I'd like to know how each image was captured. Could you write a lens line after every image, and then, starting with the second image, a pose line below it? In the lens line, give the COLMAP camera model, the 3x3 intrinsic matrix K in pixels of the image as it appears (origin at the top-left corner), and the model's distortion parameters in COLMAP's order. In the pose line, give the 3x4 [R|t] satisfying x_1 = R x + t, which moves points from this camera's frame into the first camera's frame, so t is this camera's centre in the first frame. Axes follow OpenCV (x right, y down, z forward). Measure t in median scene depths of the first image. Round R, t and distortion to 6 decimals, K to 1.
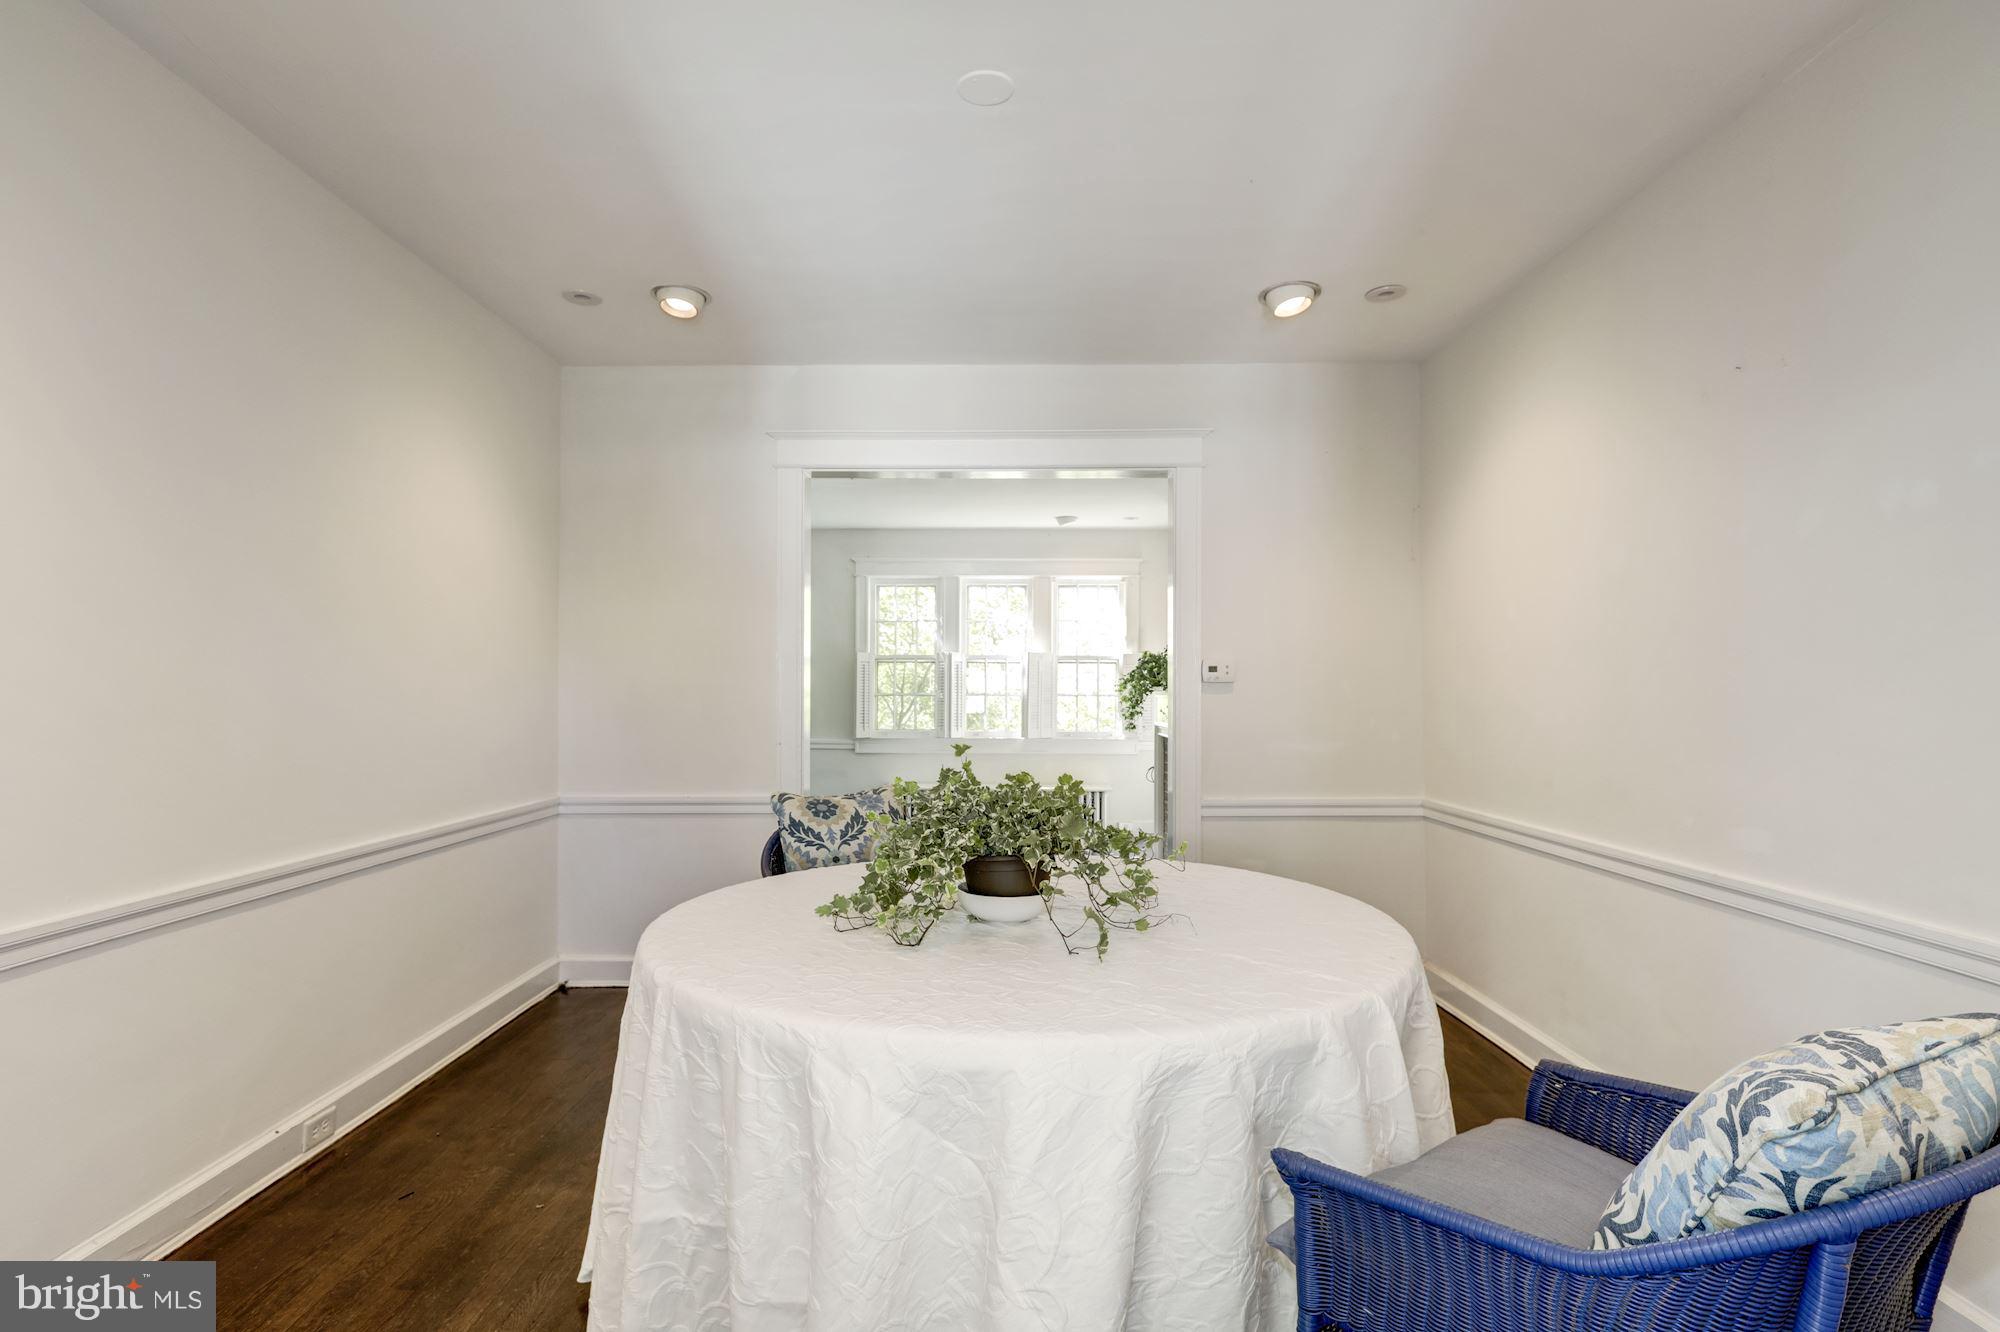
lens RADIAL K [[1001.8, 0, 966.9], [0, 1001.8, 676.9], [0, 0, 1]] dist [0.008536, 0.000953]
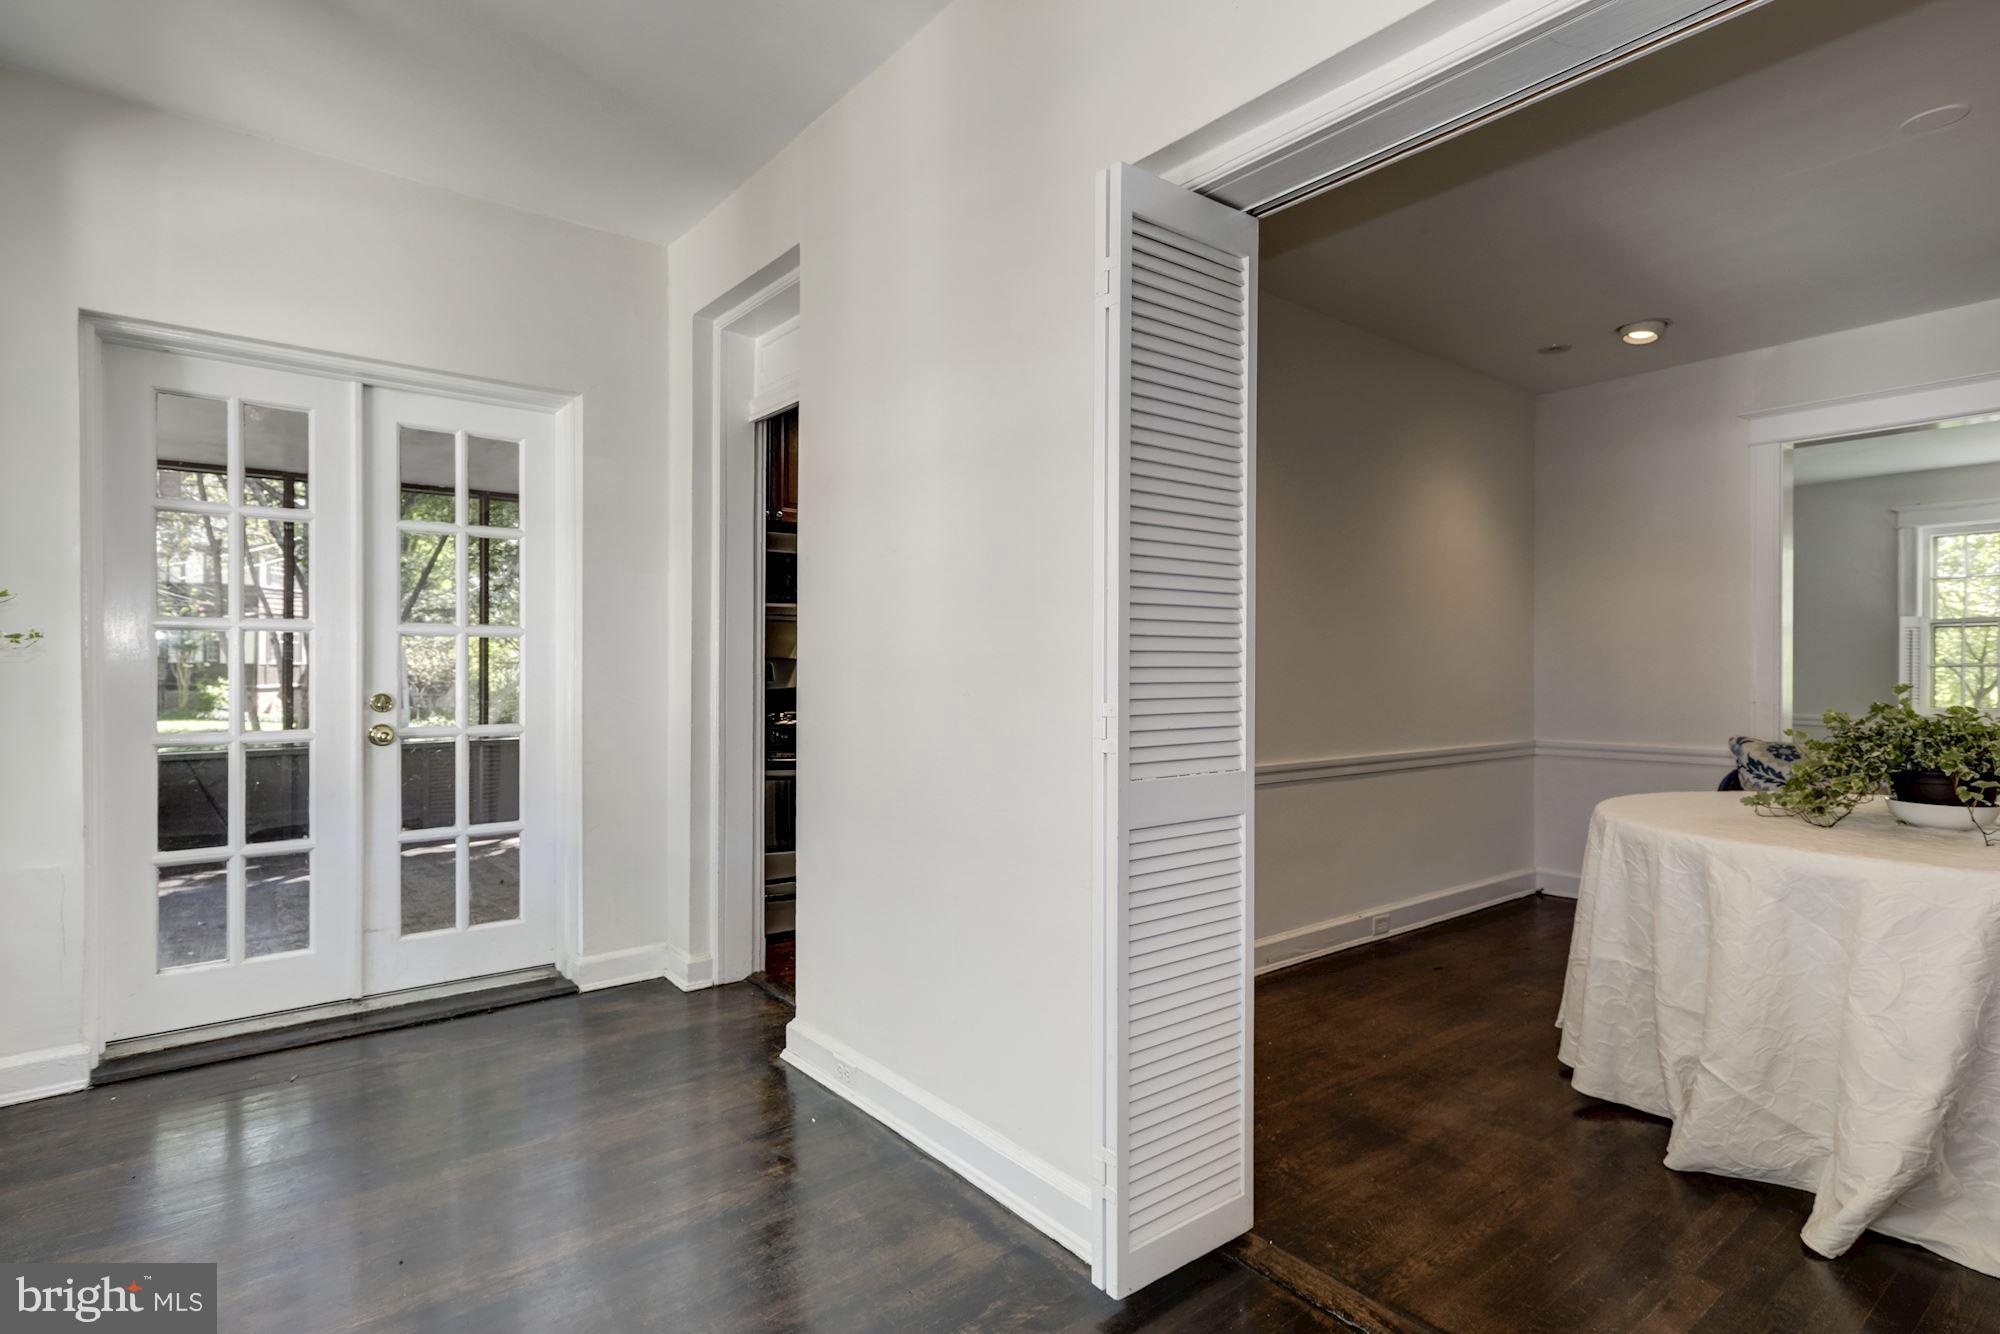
lens RADIAL K [[1001.8, 0, 966.9], [0, 1001.8, 677.9], [0, 0, 1]] dist [0.008536, 0.000953]
pose [[0.625699, 0.001761, -0.780062, 0.255330], [0.011470, 0.999869, 0.011457, 0.035526], [0.779980, -0.016116, 0.625597, -0.670163]]
